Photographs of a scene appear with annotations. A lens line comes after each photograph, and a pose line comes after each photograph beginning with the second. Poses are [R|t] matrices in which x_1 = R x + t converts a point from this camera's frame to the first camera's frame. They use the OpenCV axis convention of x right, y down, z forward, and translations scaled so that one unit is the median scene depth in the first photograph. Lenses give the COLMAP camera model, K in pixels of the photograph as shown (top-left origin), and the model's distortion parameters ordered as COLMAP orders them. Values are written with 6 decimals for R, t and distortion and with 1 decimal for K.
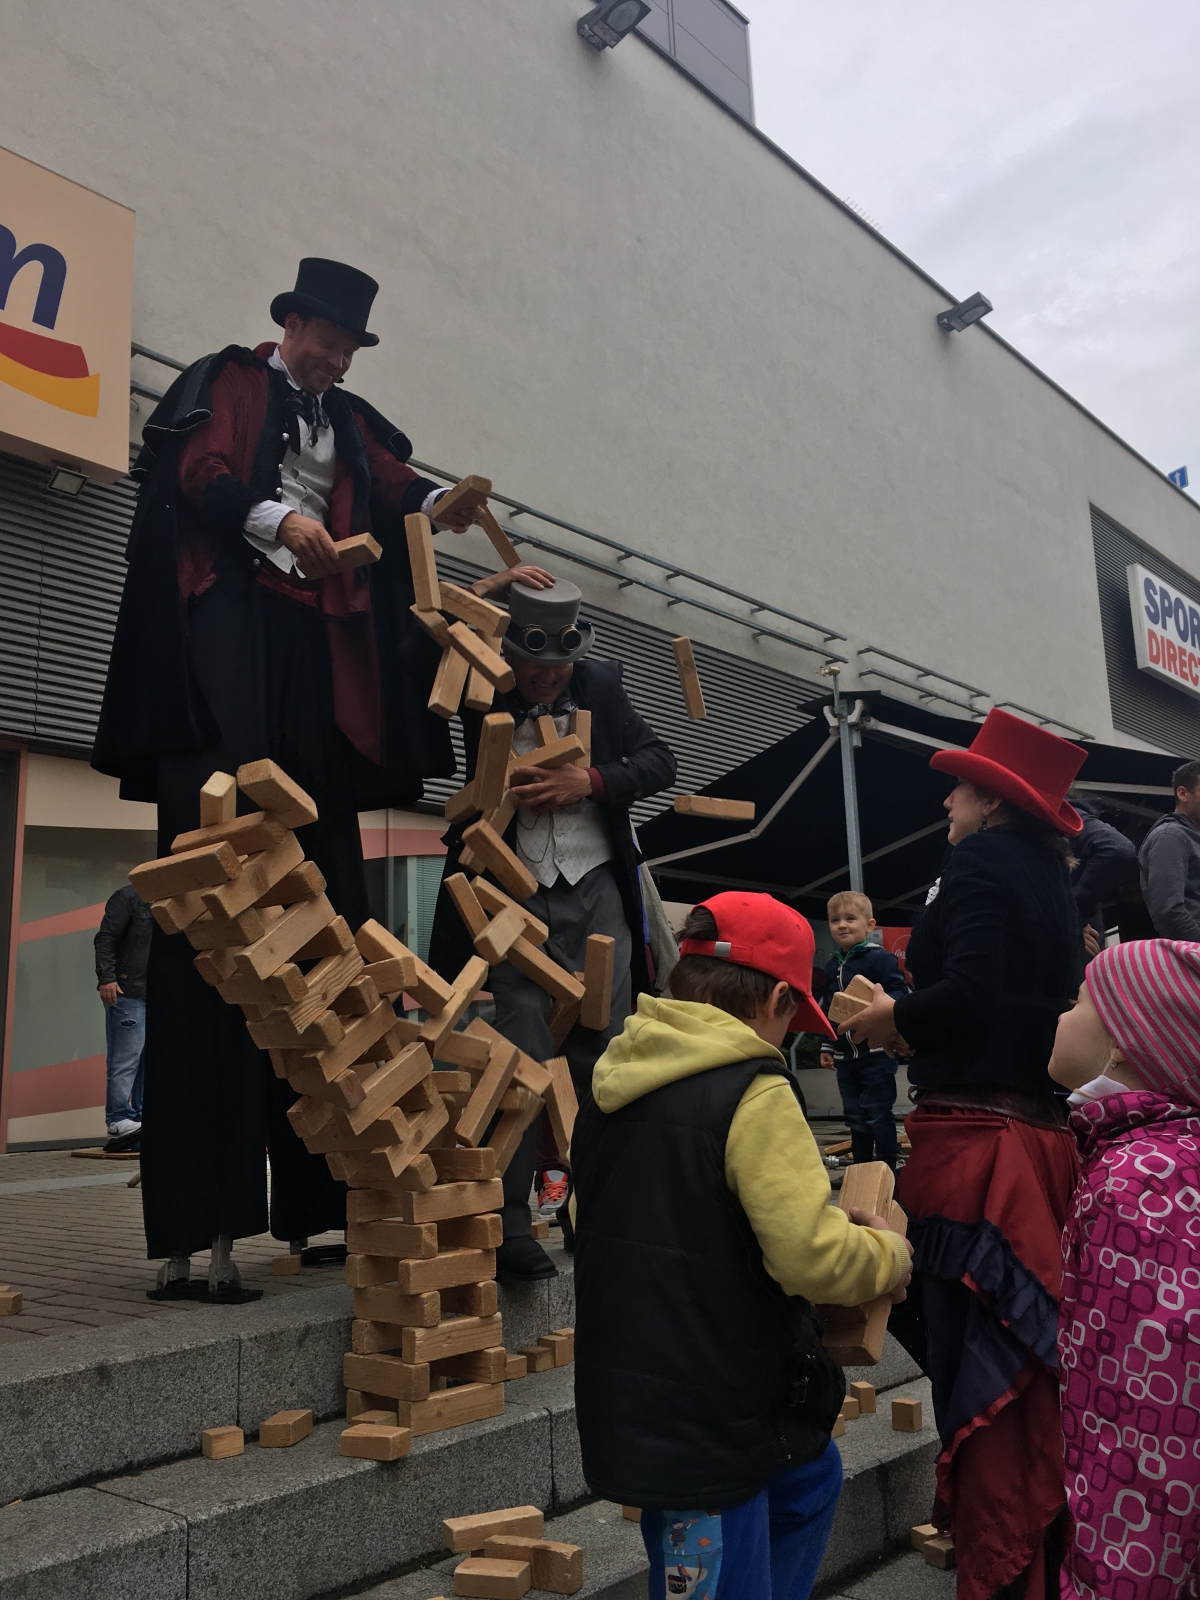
lens RADIAL K [[1365.3, 0, 600.0], [0, 1365.3, 800.0], [0, 0, 1]] dist [0.090036, -0.130699]
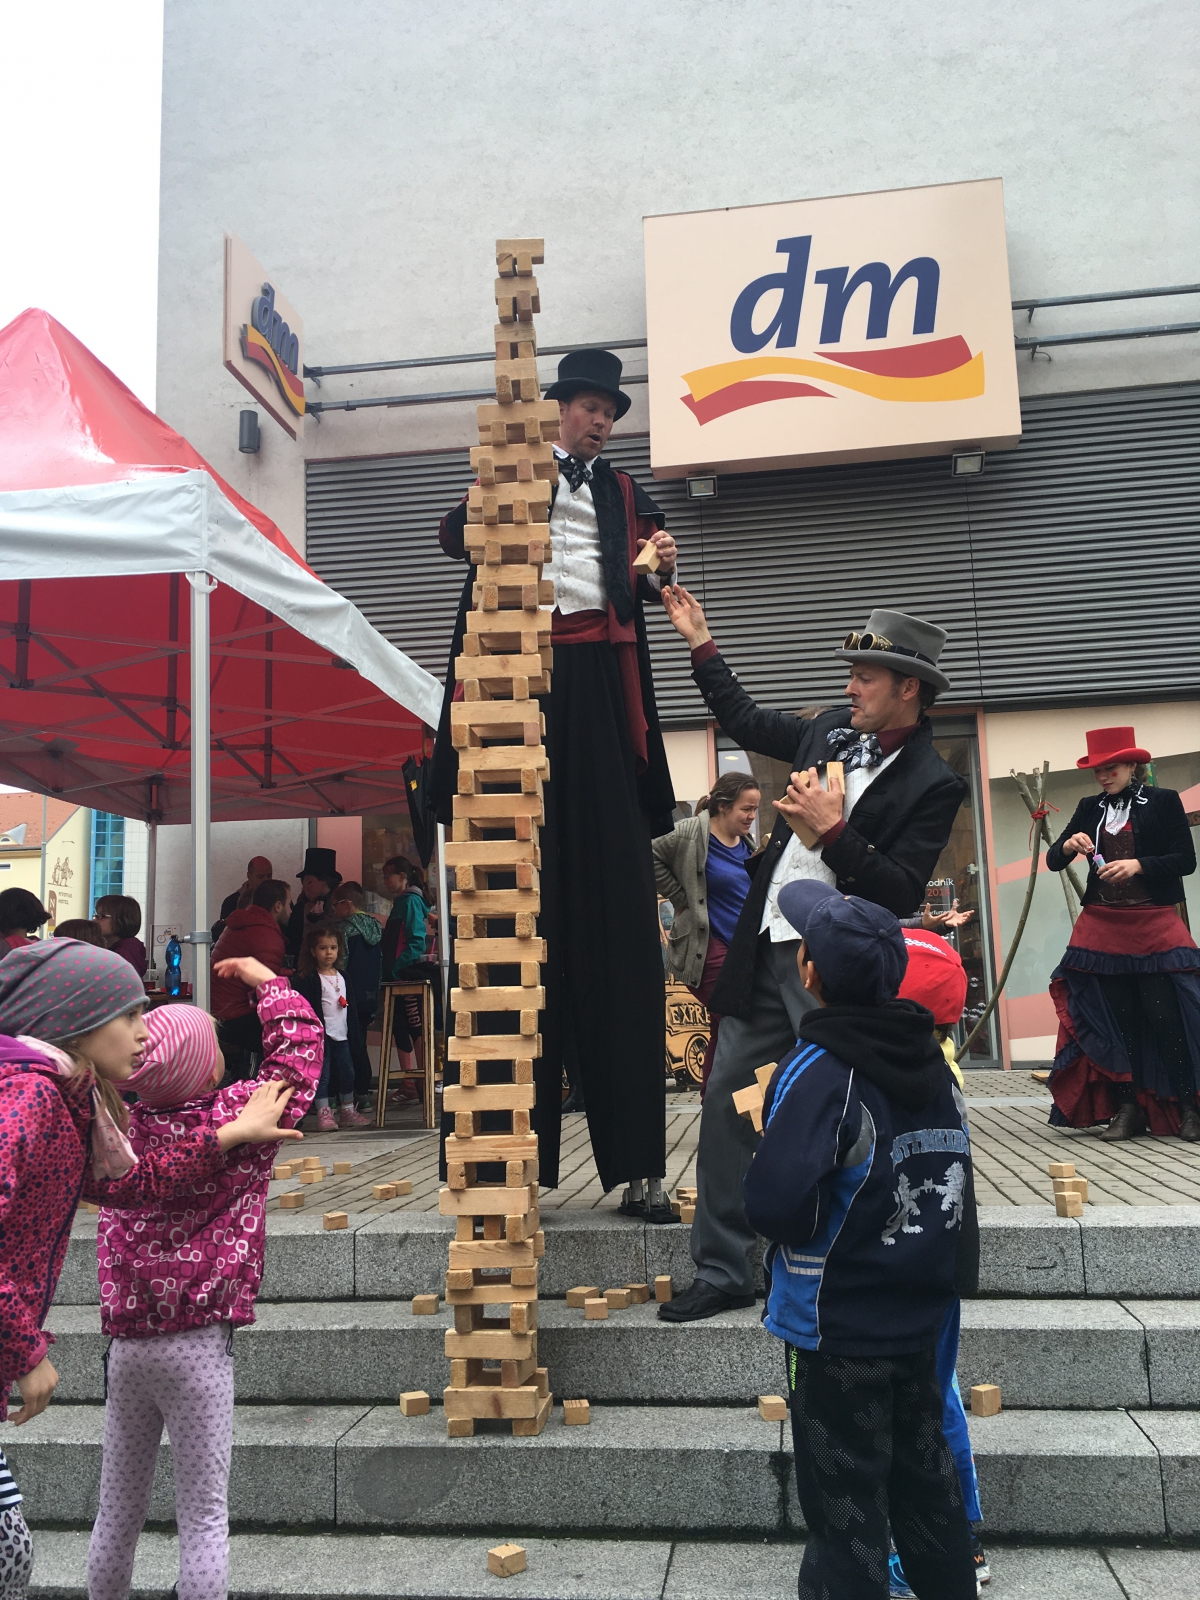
lens RADIAL K [[1365.3, 0, 600.0], [0, 1365.3, 800.0], [0, 0, 1]] dist [0.090036, -0.130699]
pose [[0.556195, -0.111459, -0.823544, 0.317701], [0.174609, 0.984519, -0.015321, -0.003215], [0.812502, -0.135276, 0.567046, 0.111553]]
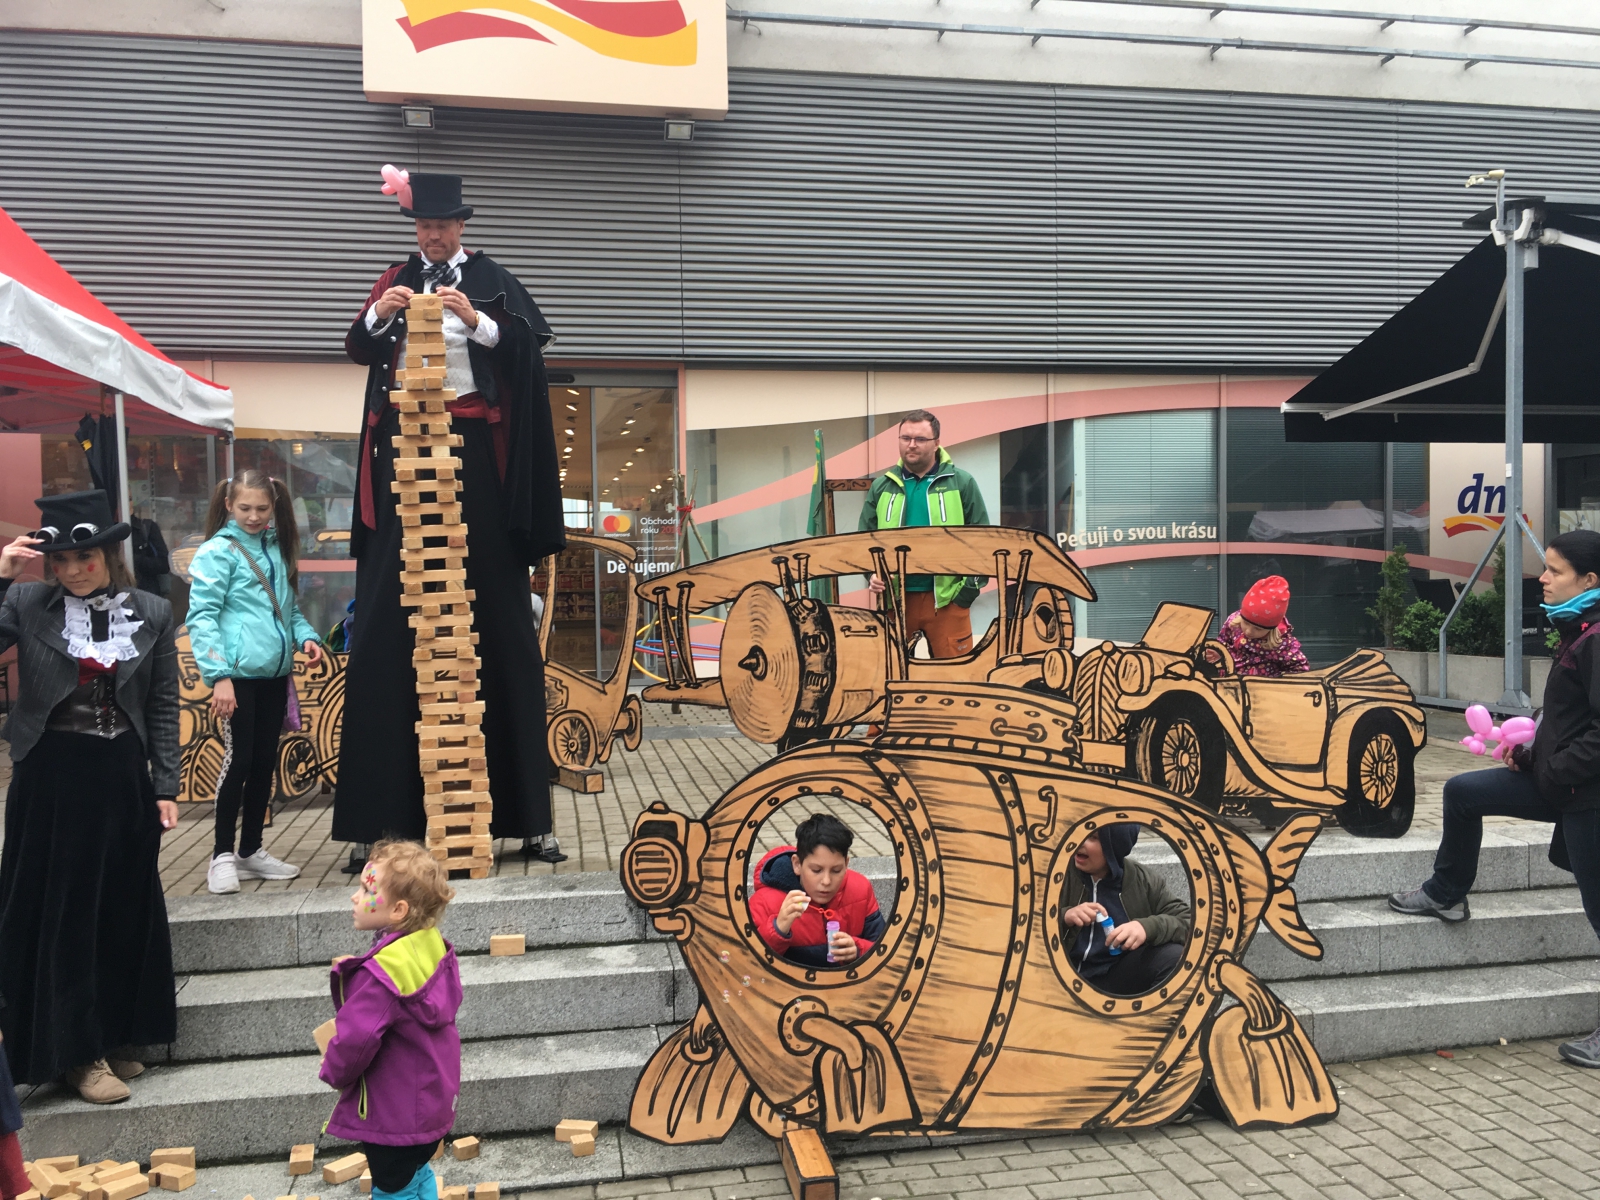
lens RADIAL K [[1365.3, 0, 800.0], [0, 1365.3, 600.0], [0, 0, 1]] dist [0.090036, -0.130699]
pose [[0.790472, 0.038818, -0.611267, 0.411356], [0.107495, 0.973707, 0.200844, -0.068306], [0.602991, -0.224470, 0.765516, 0.091918]]
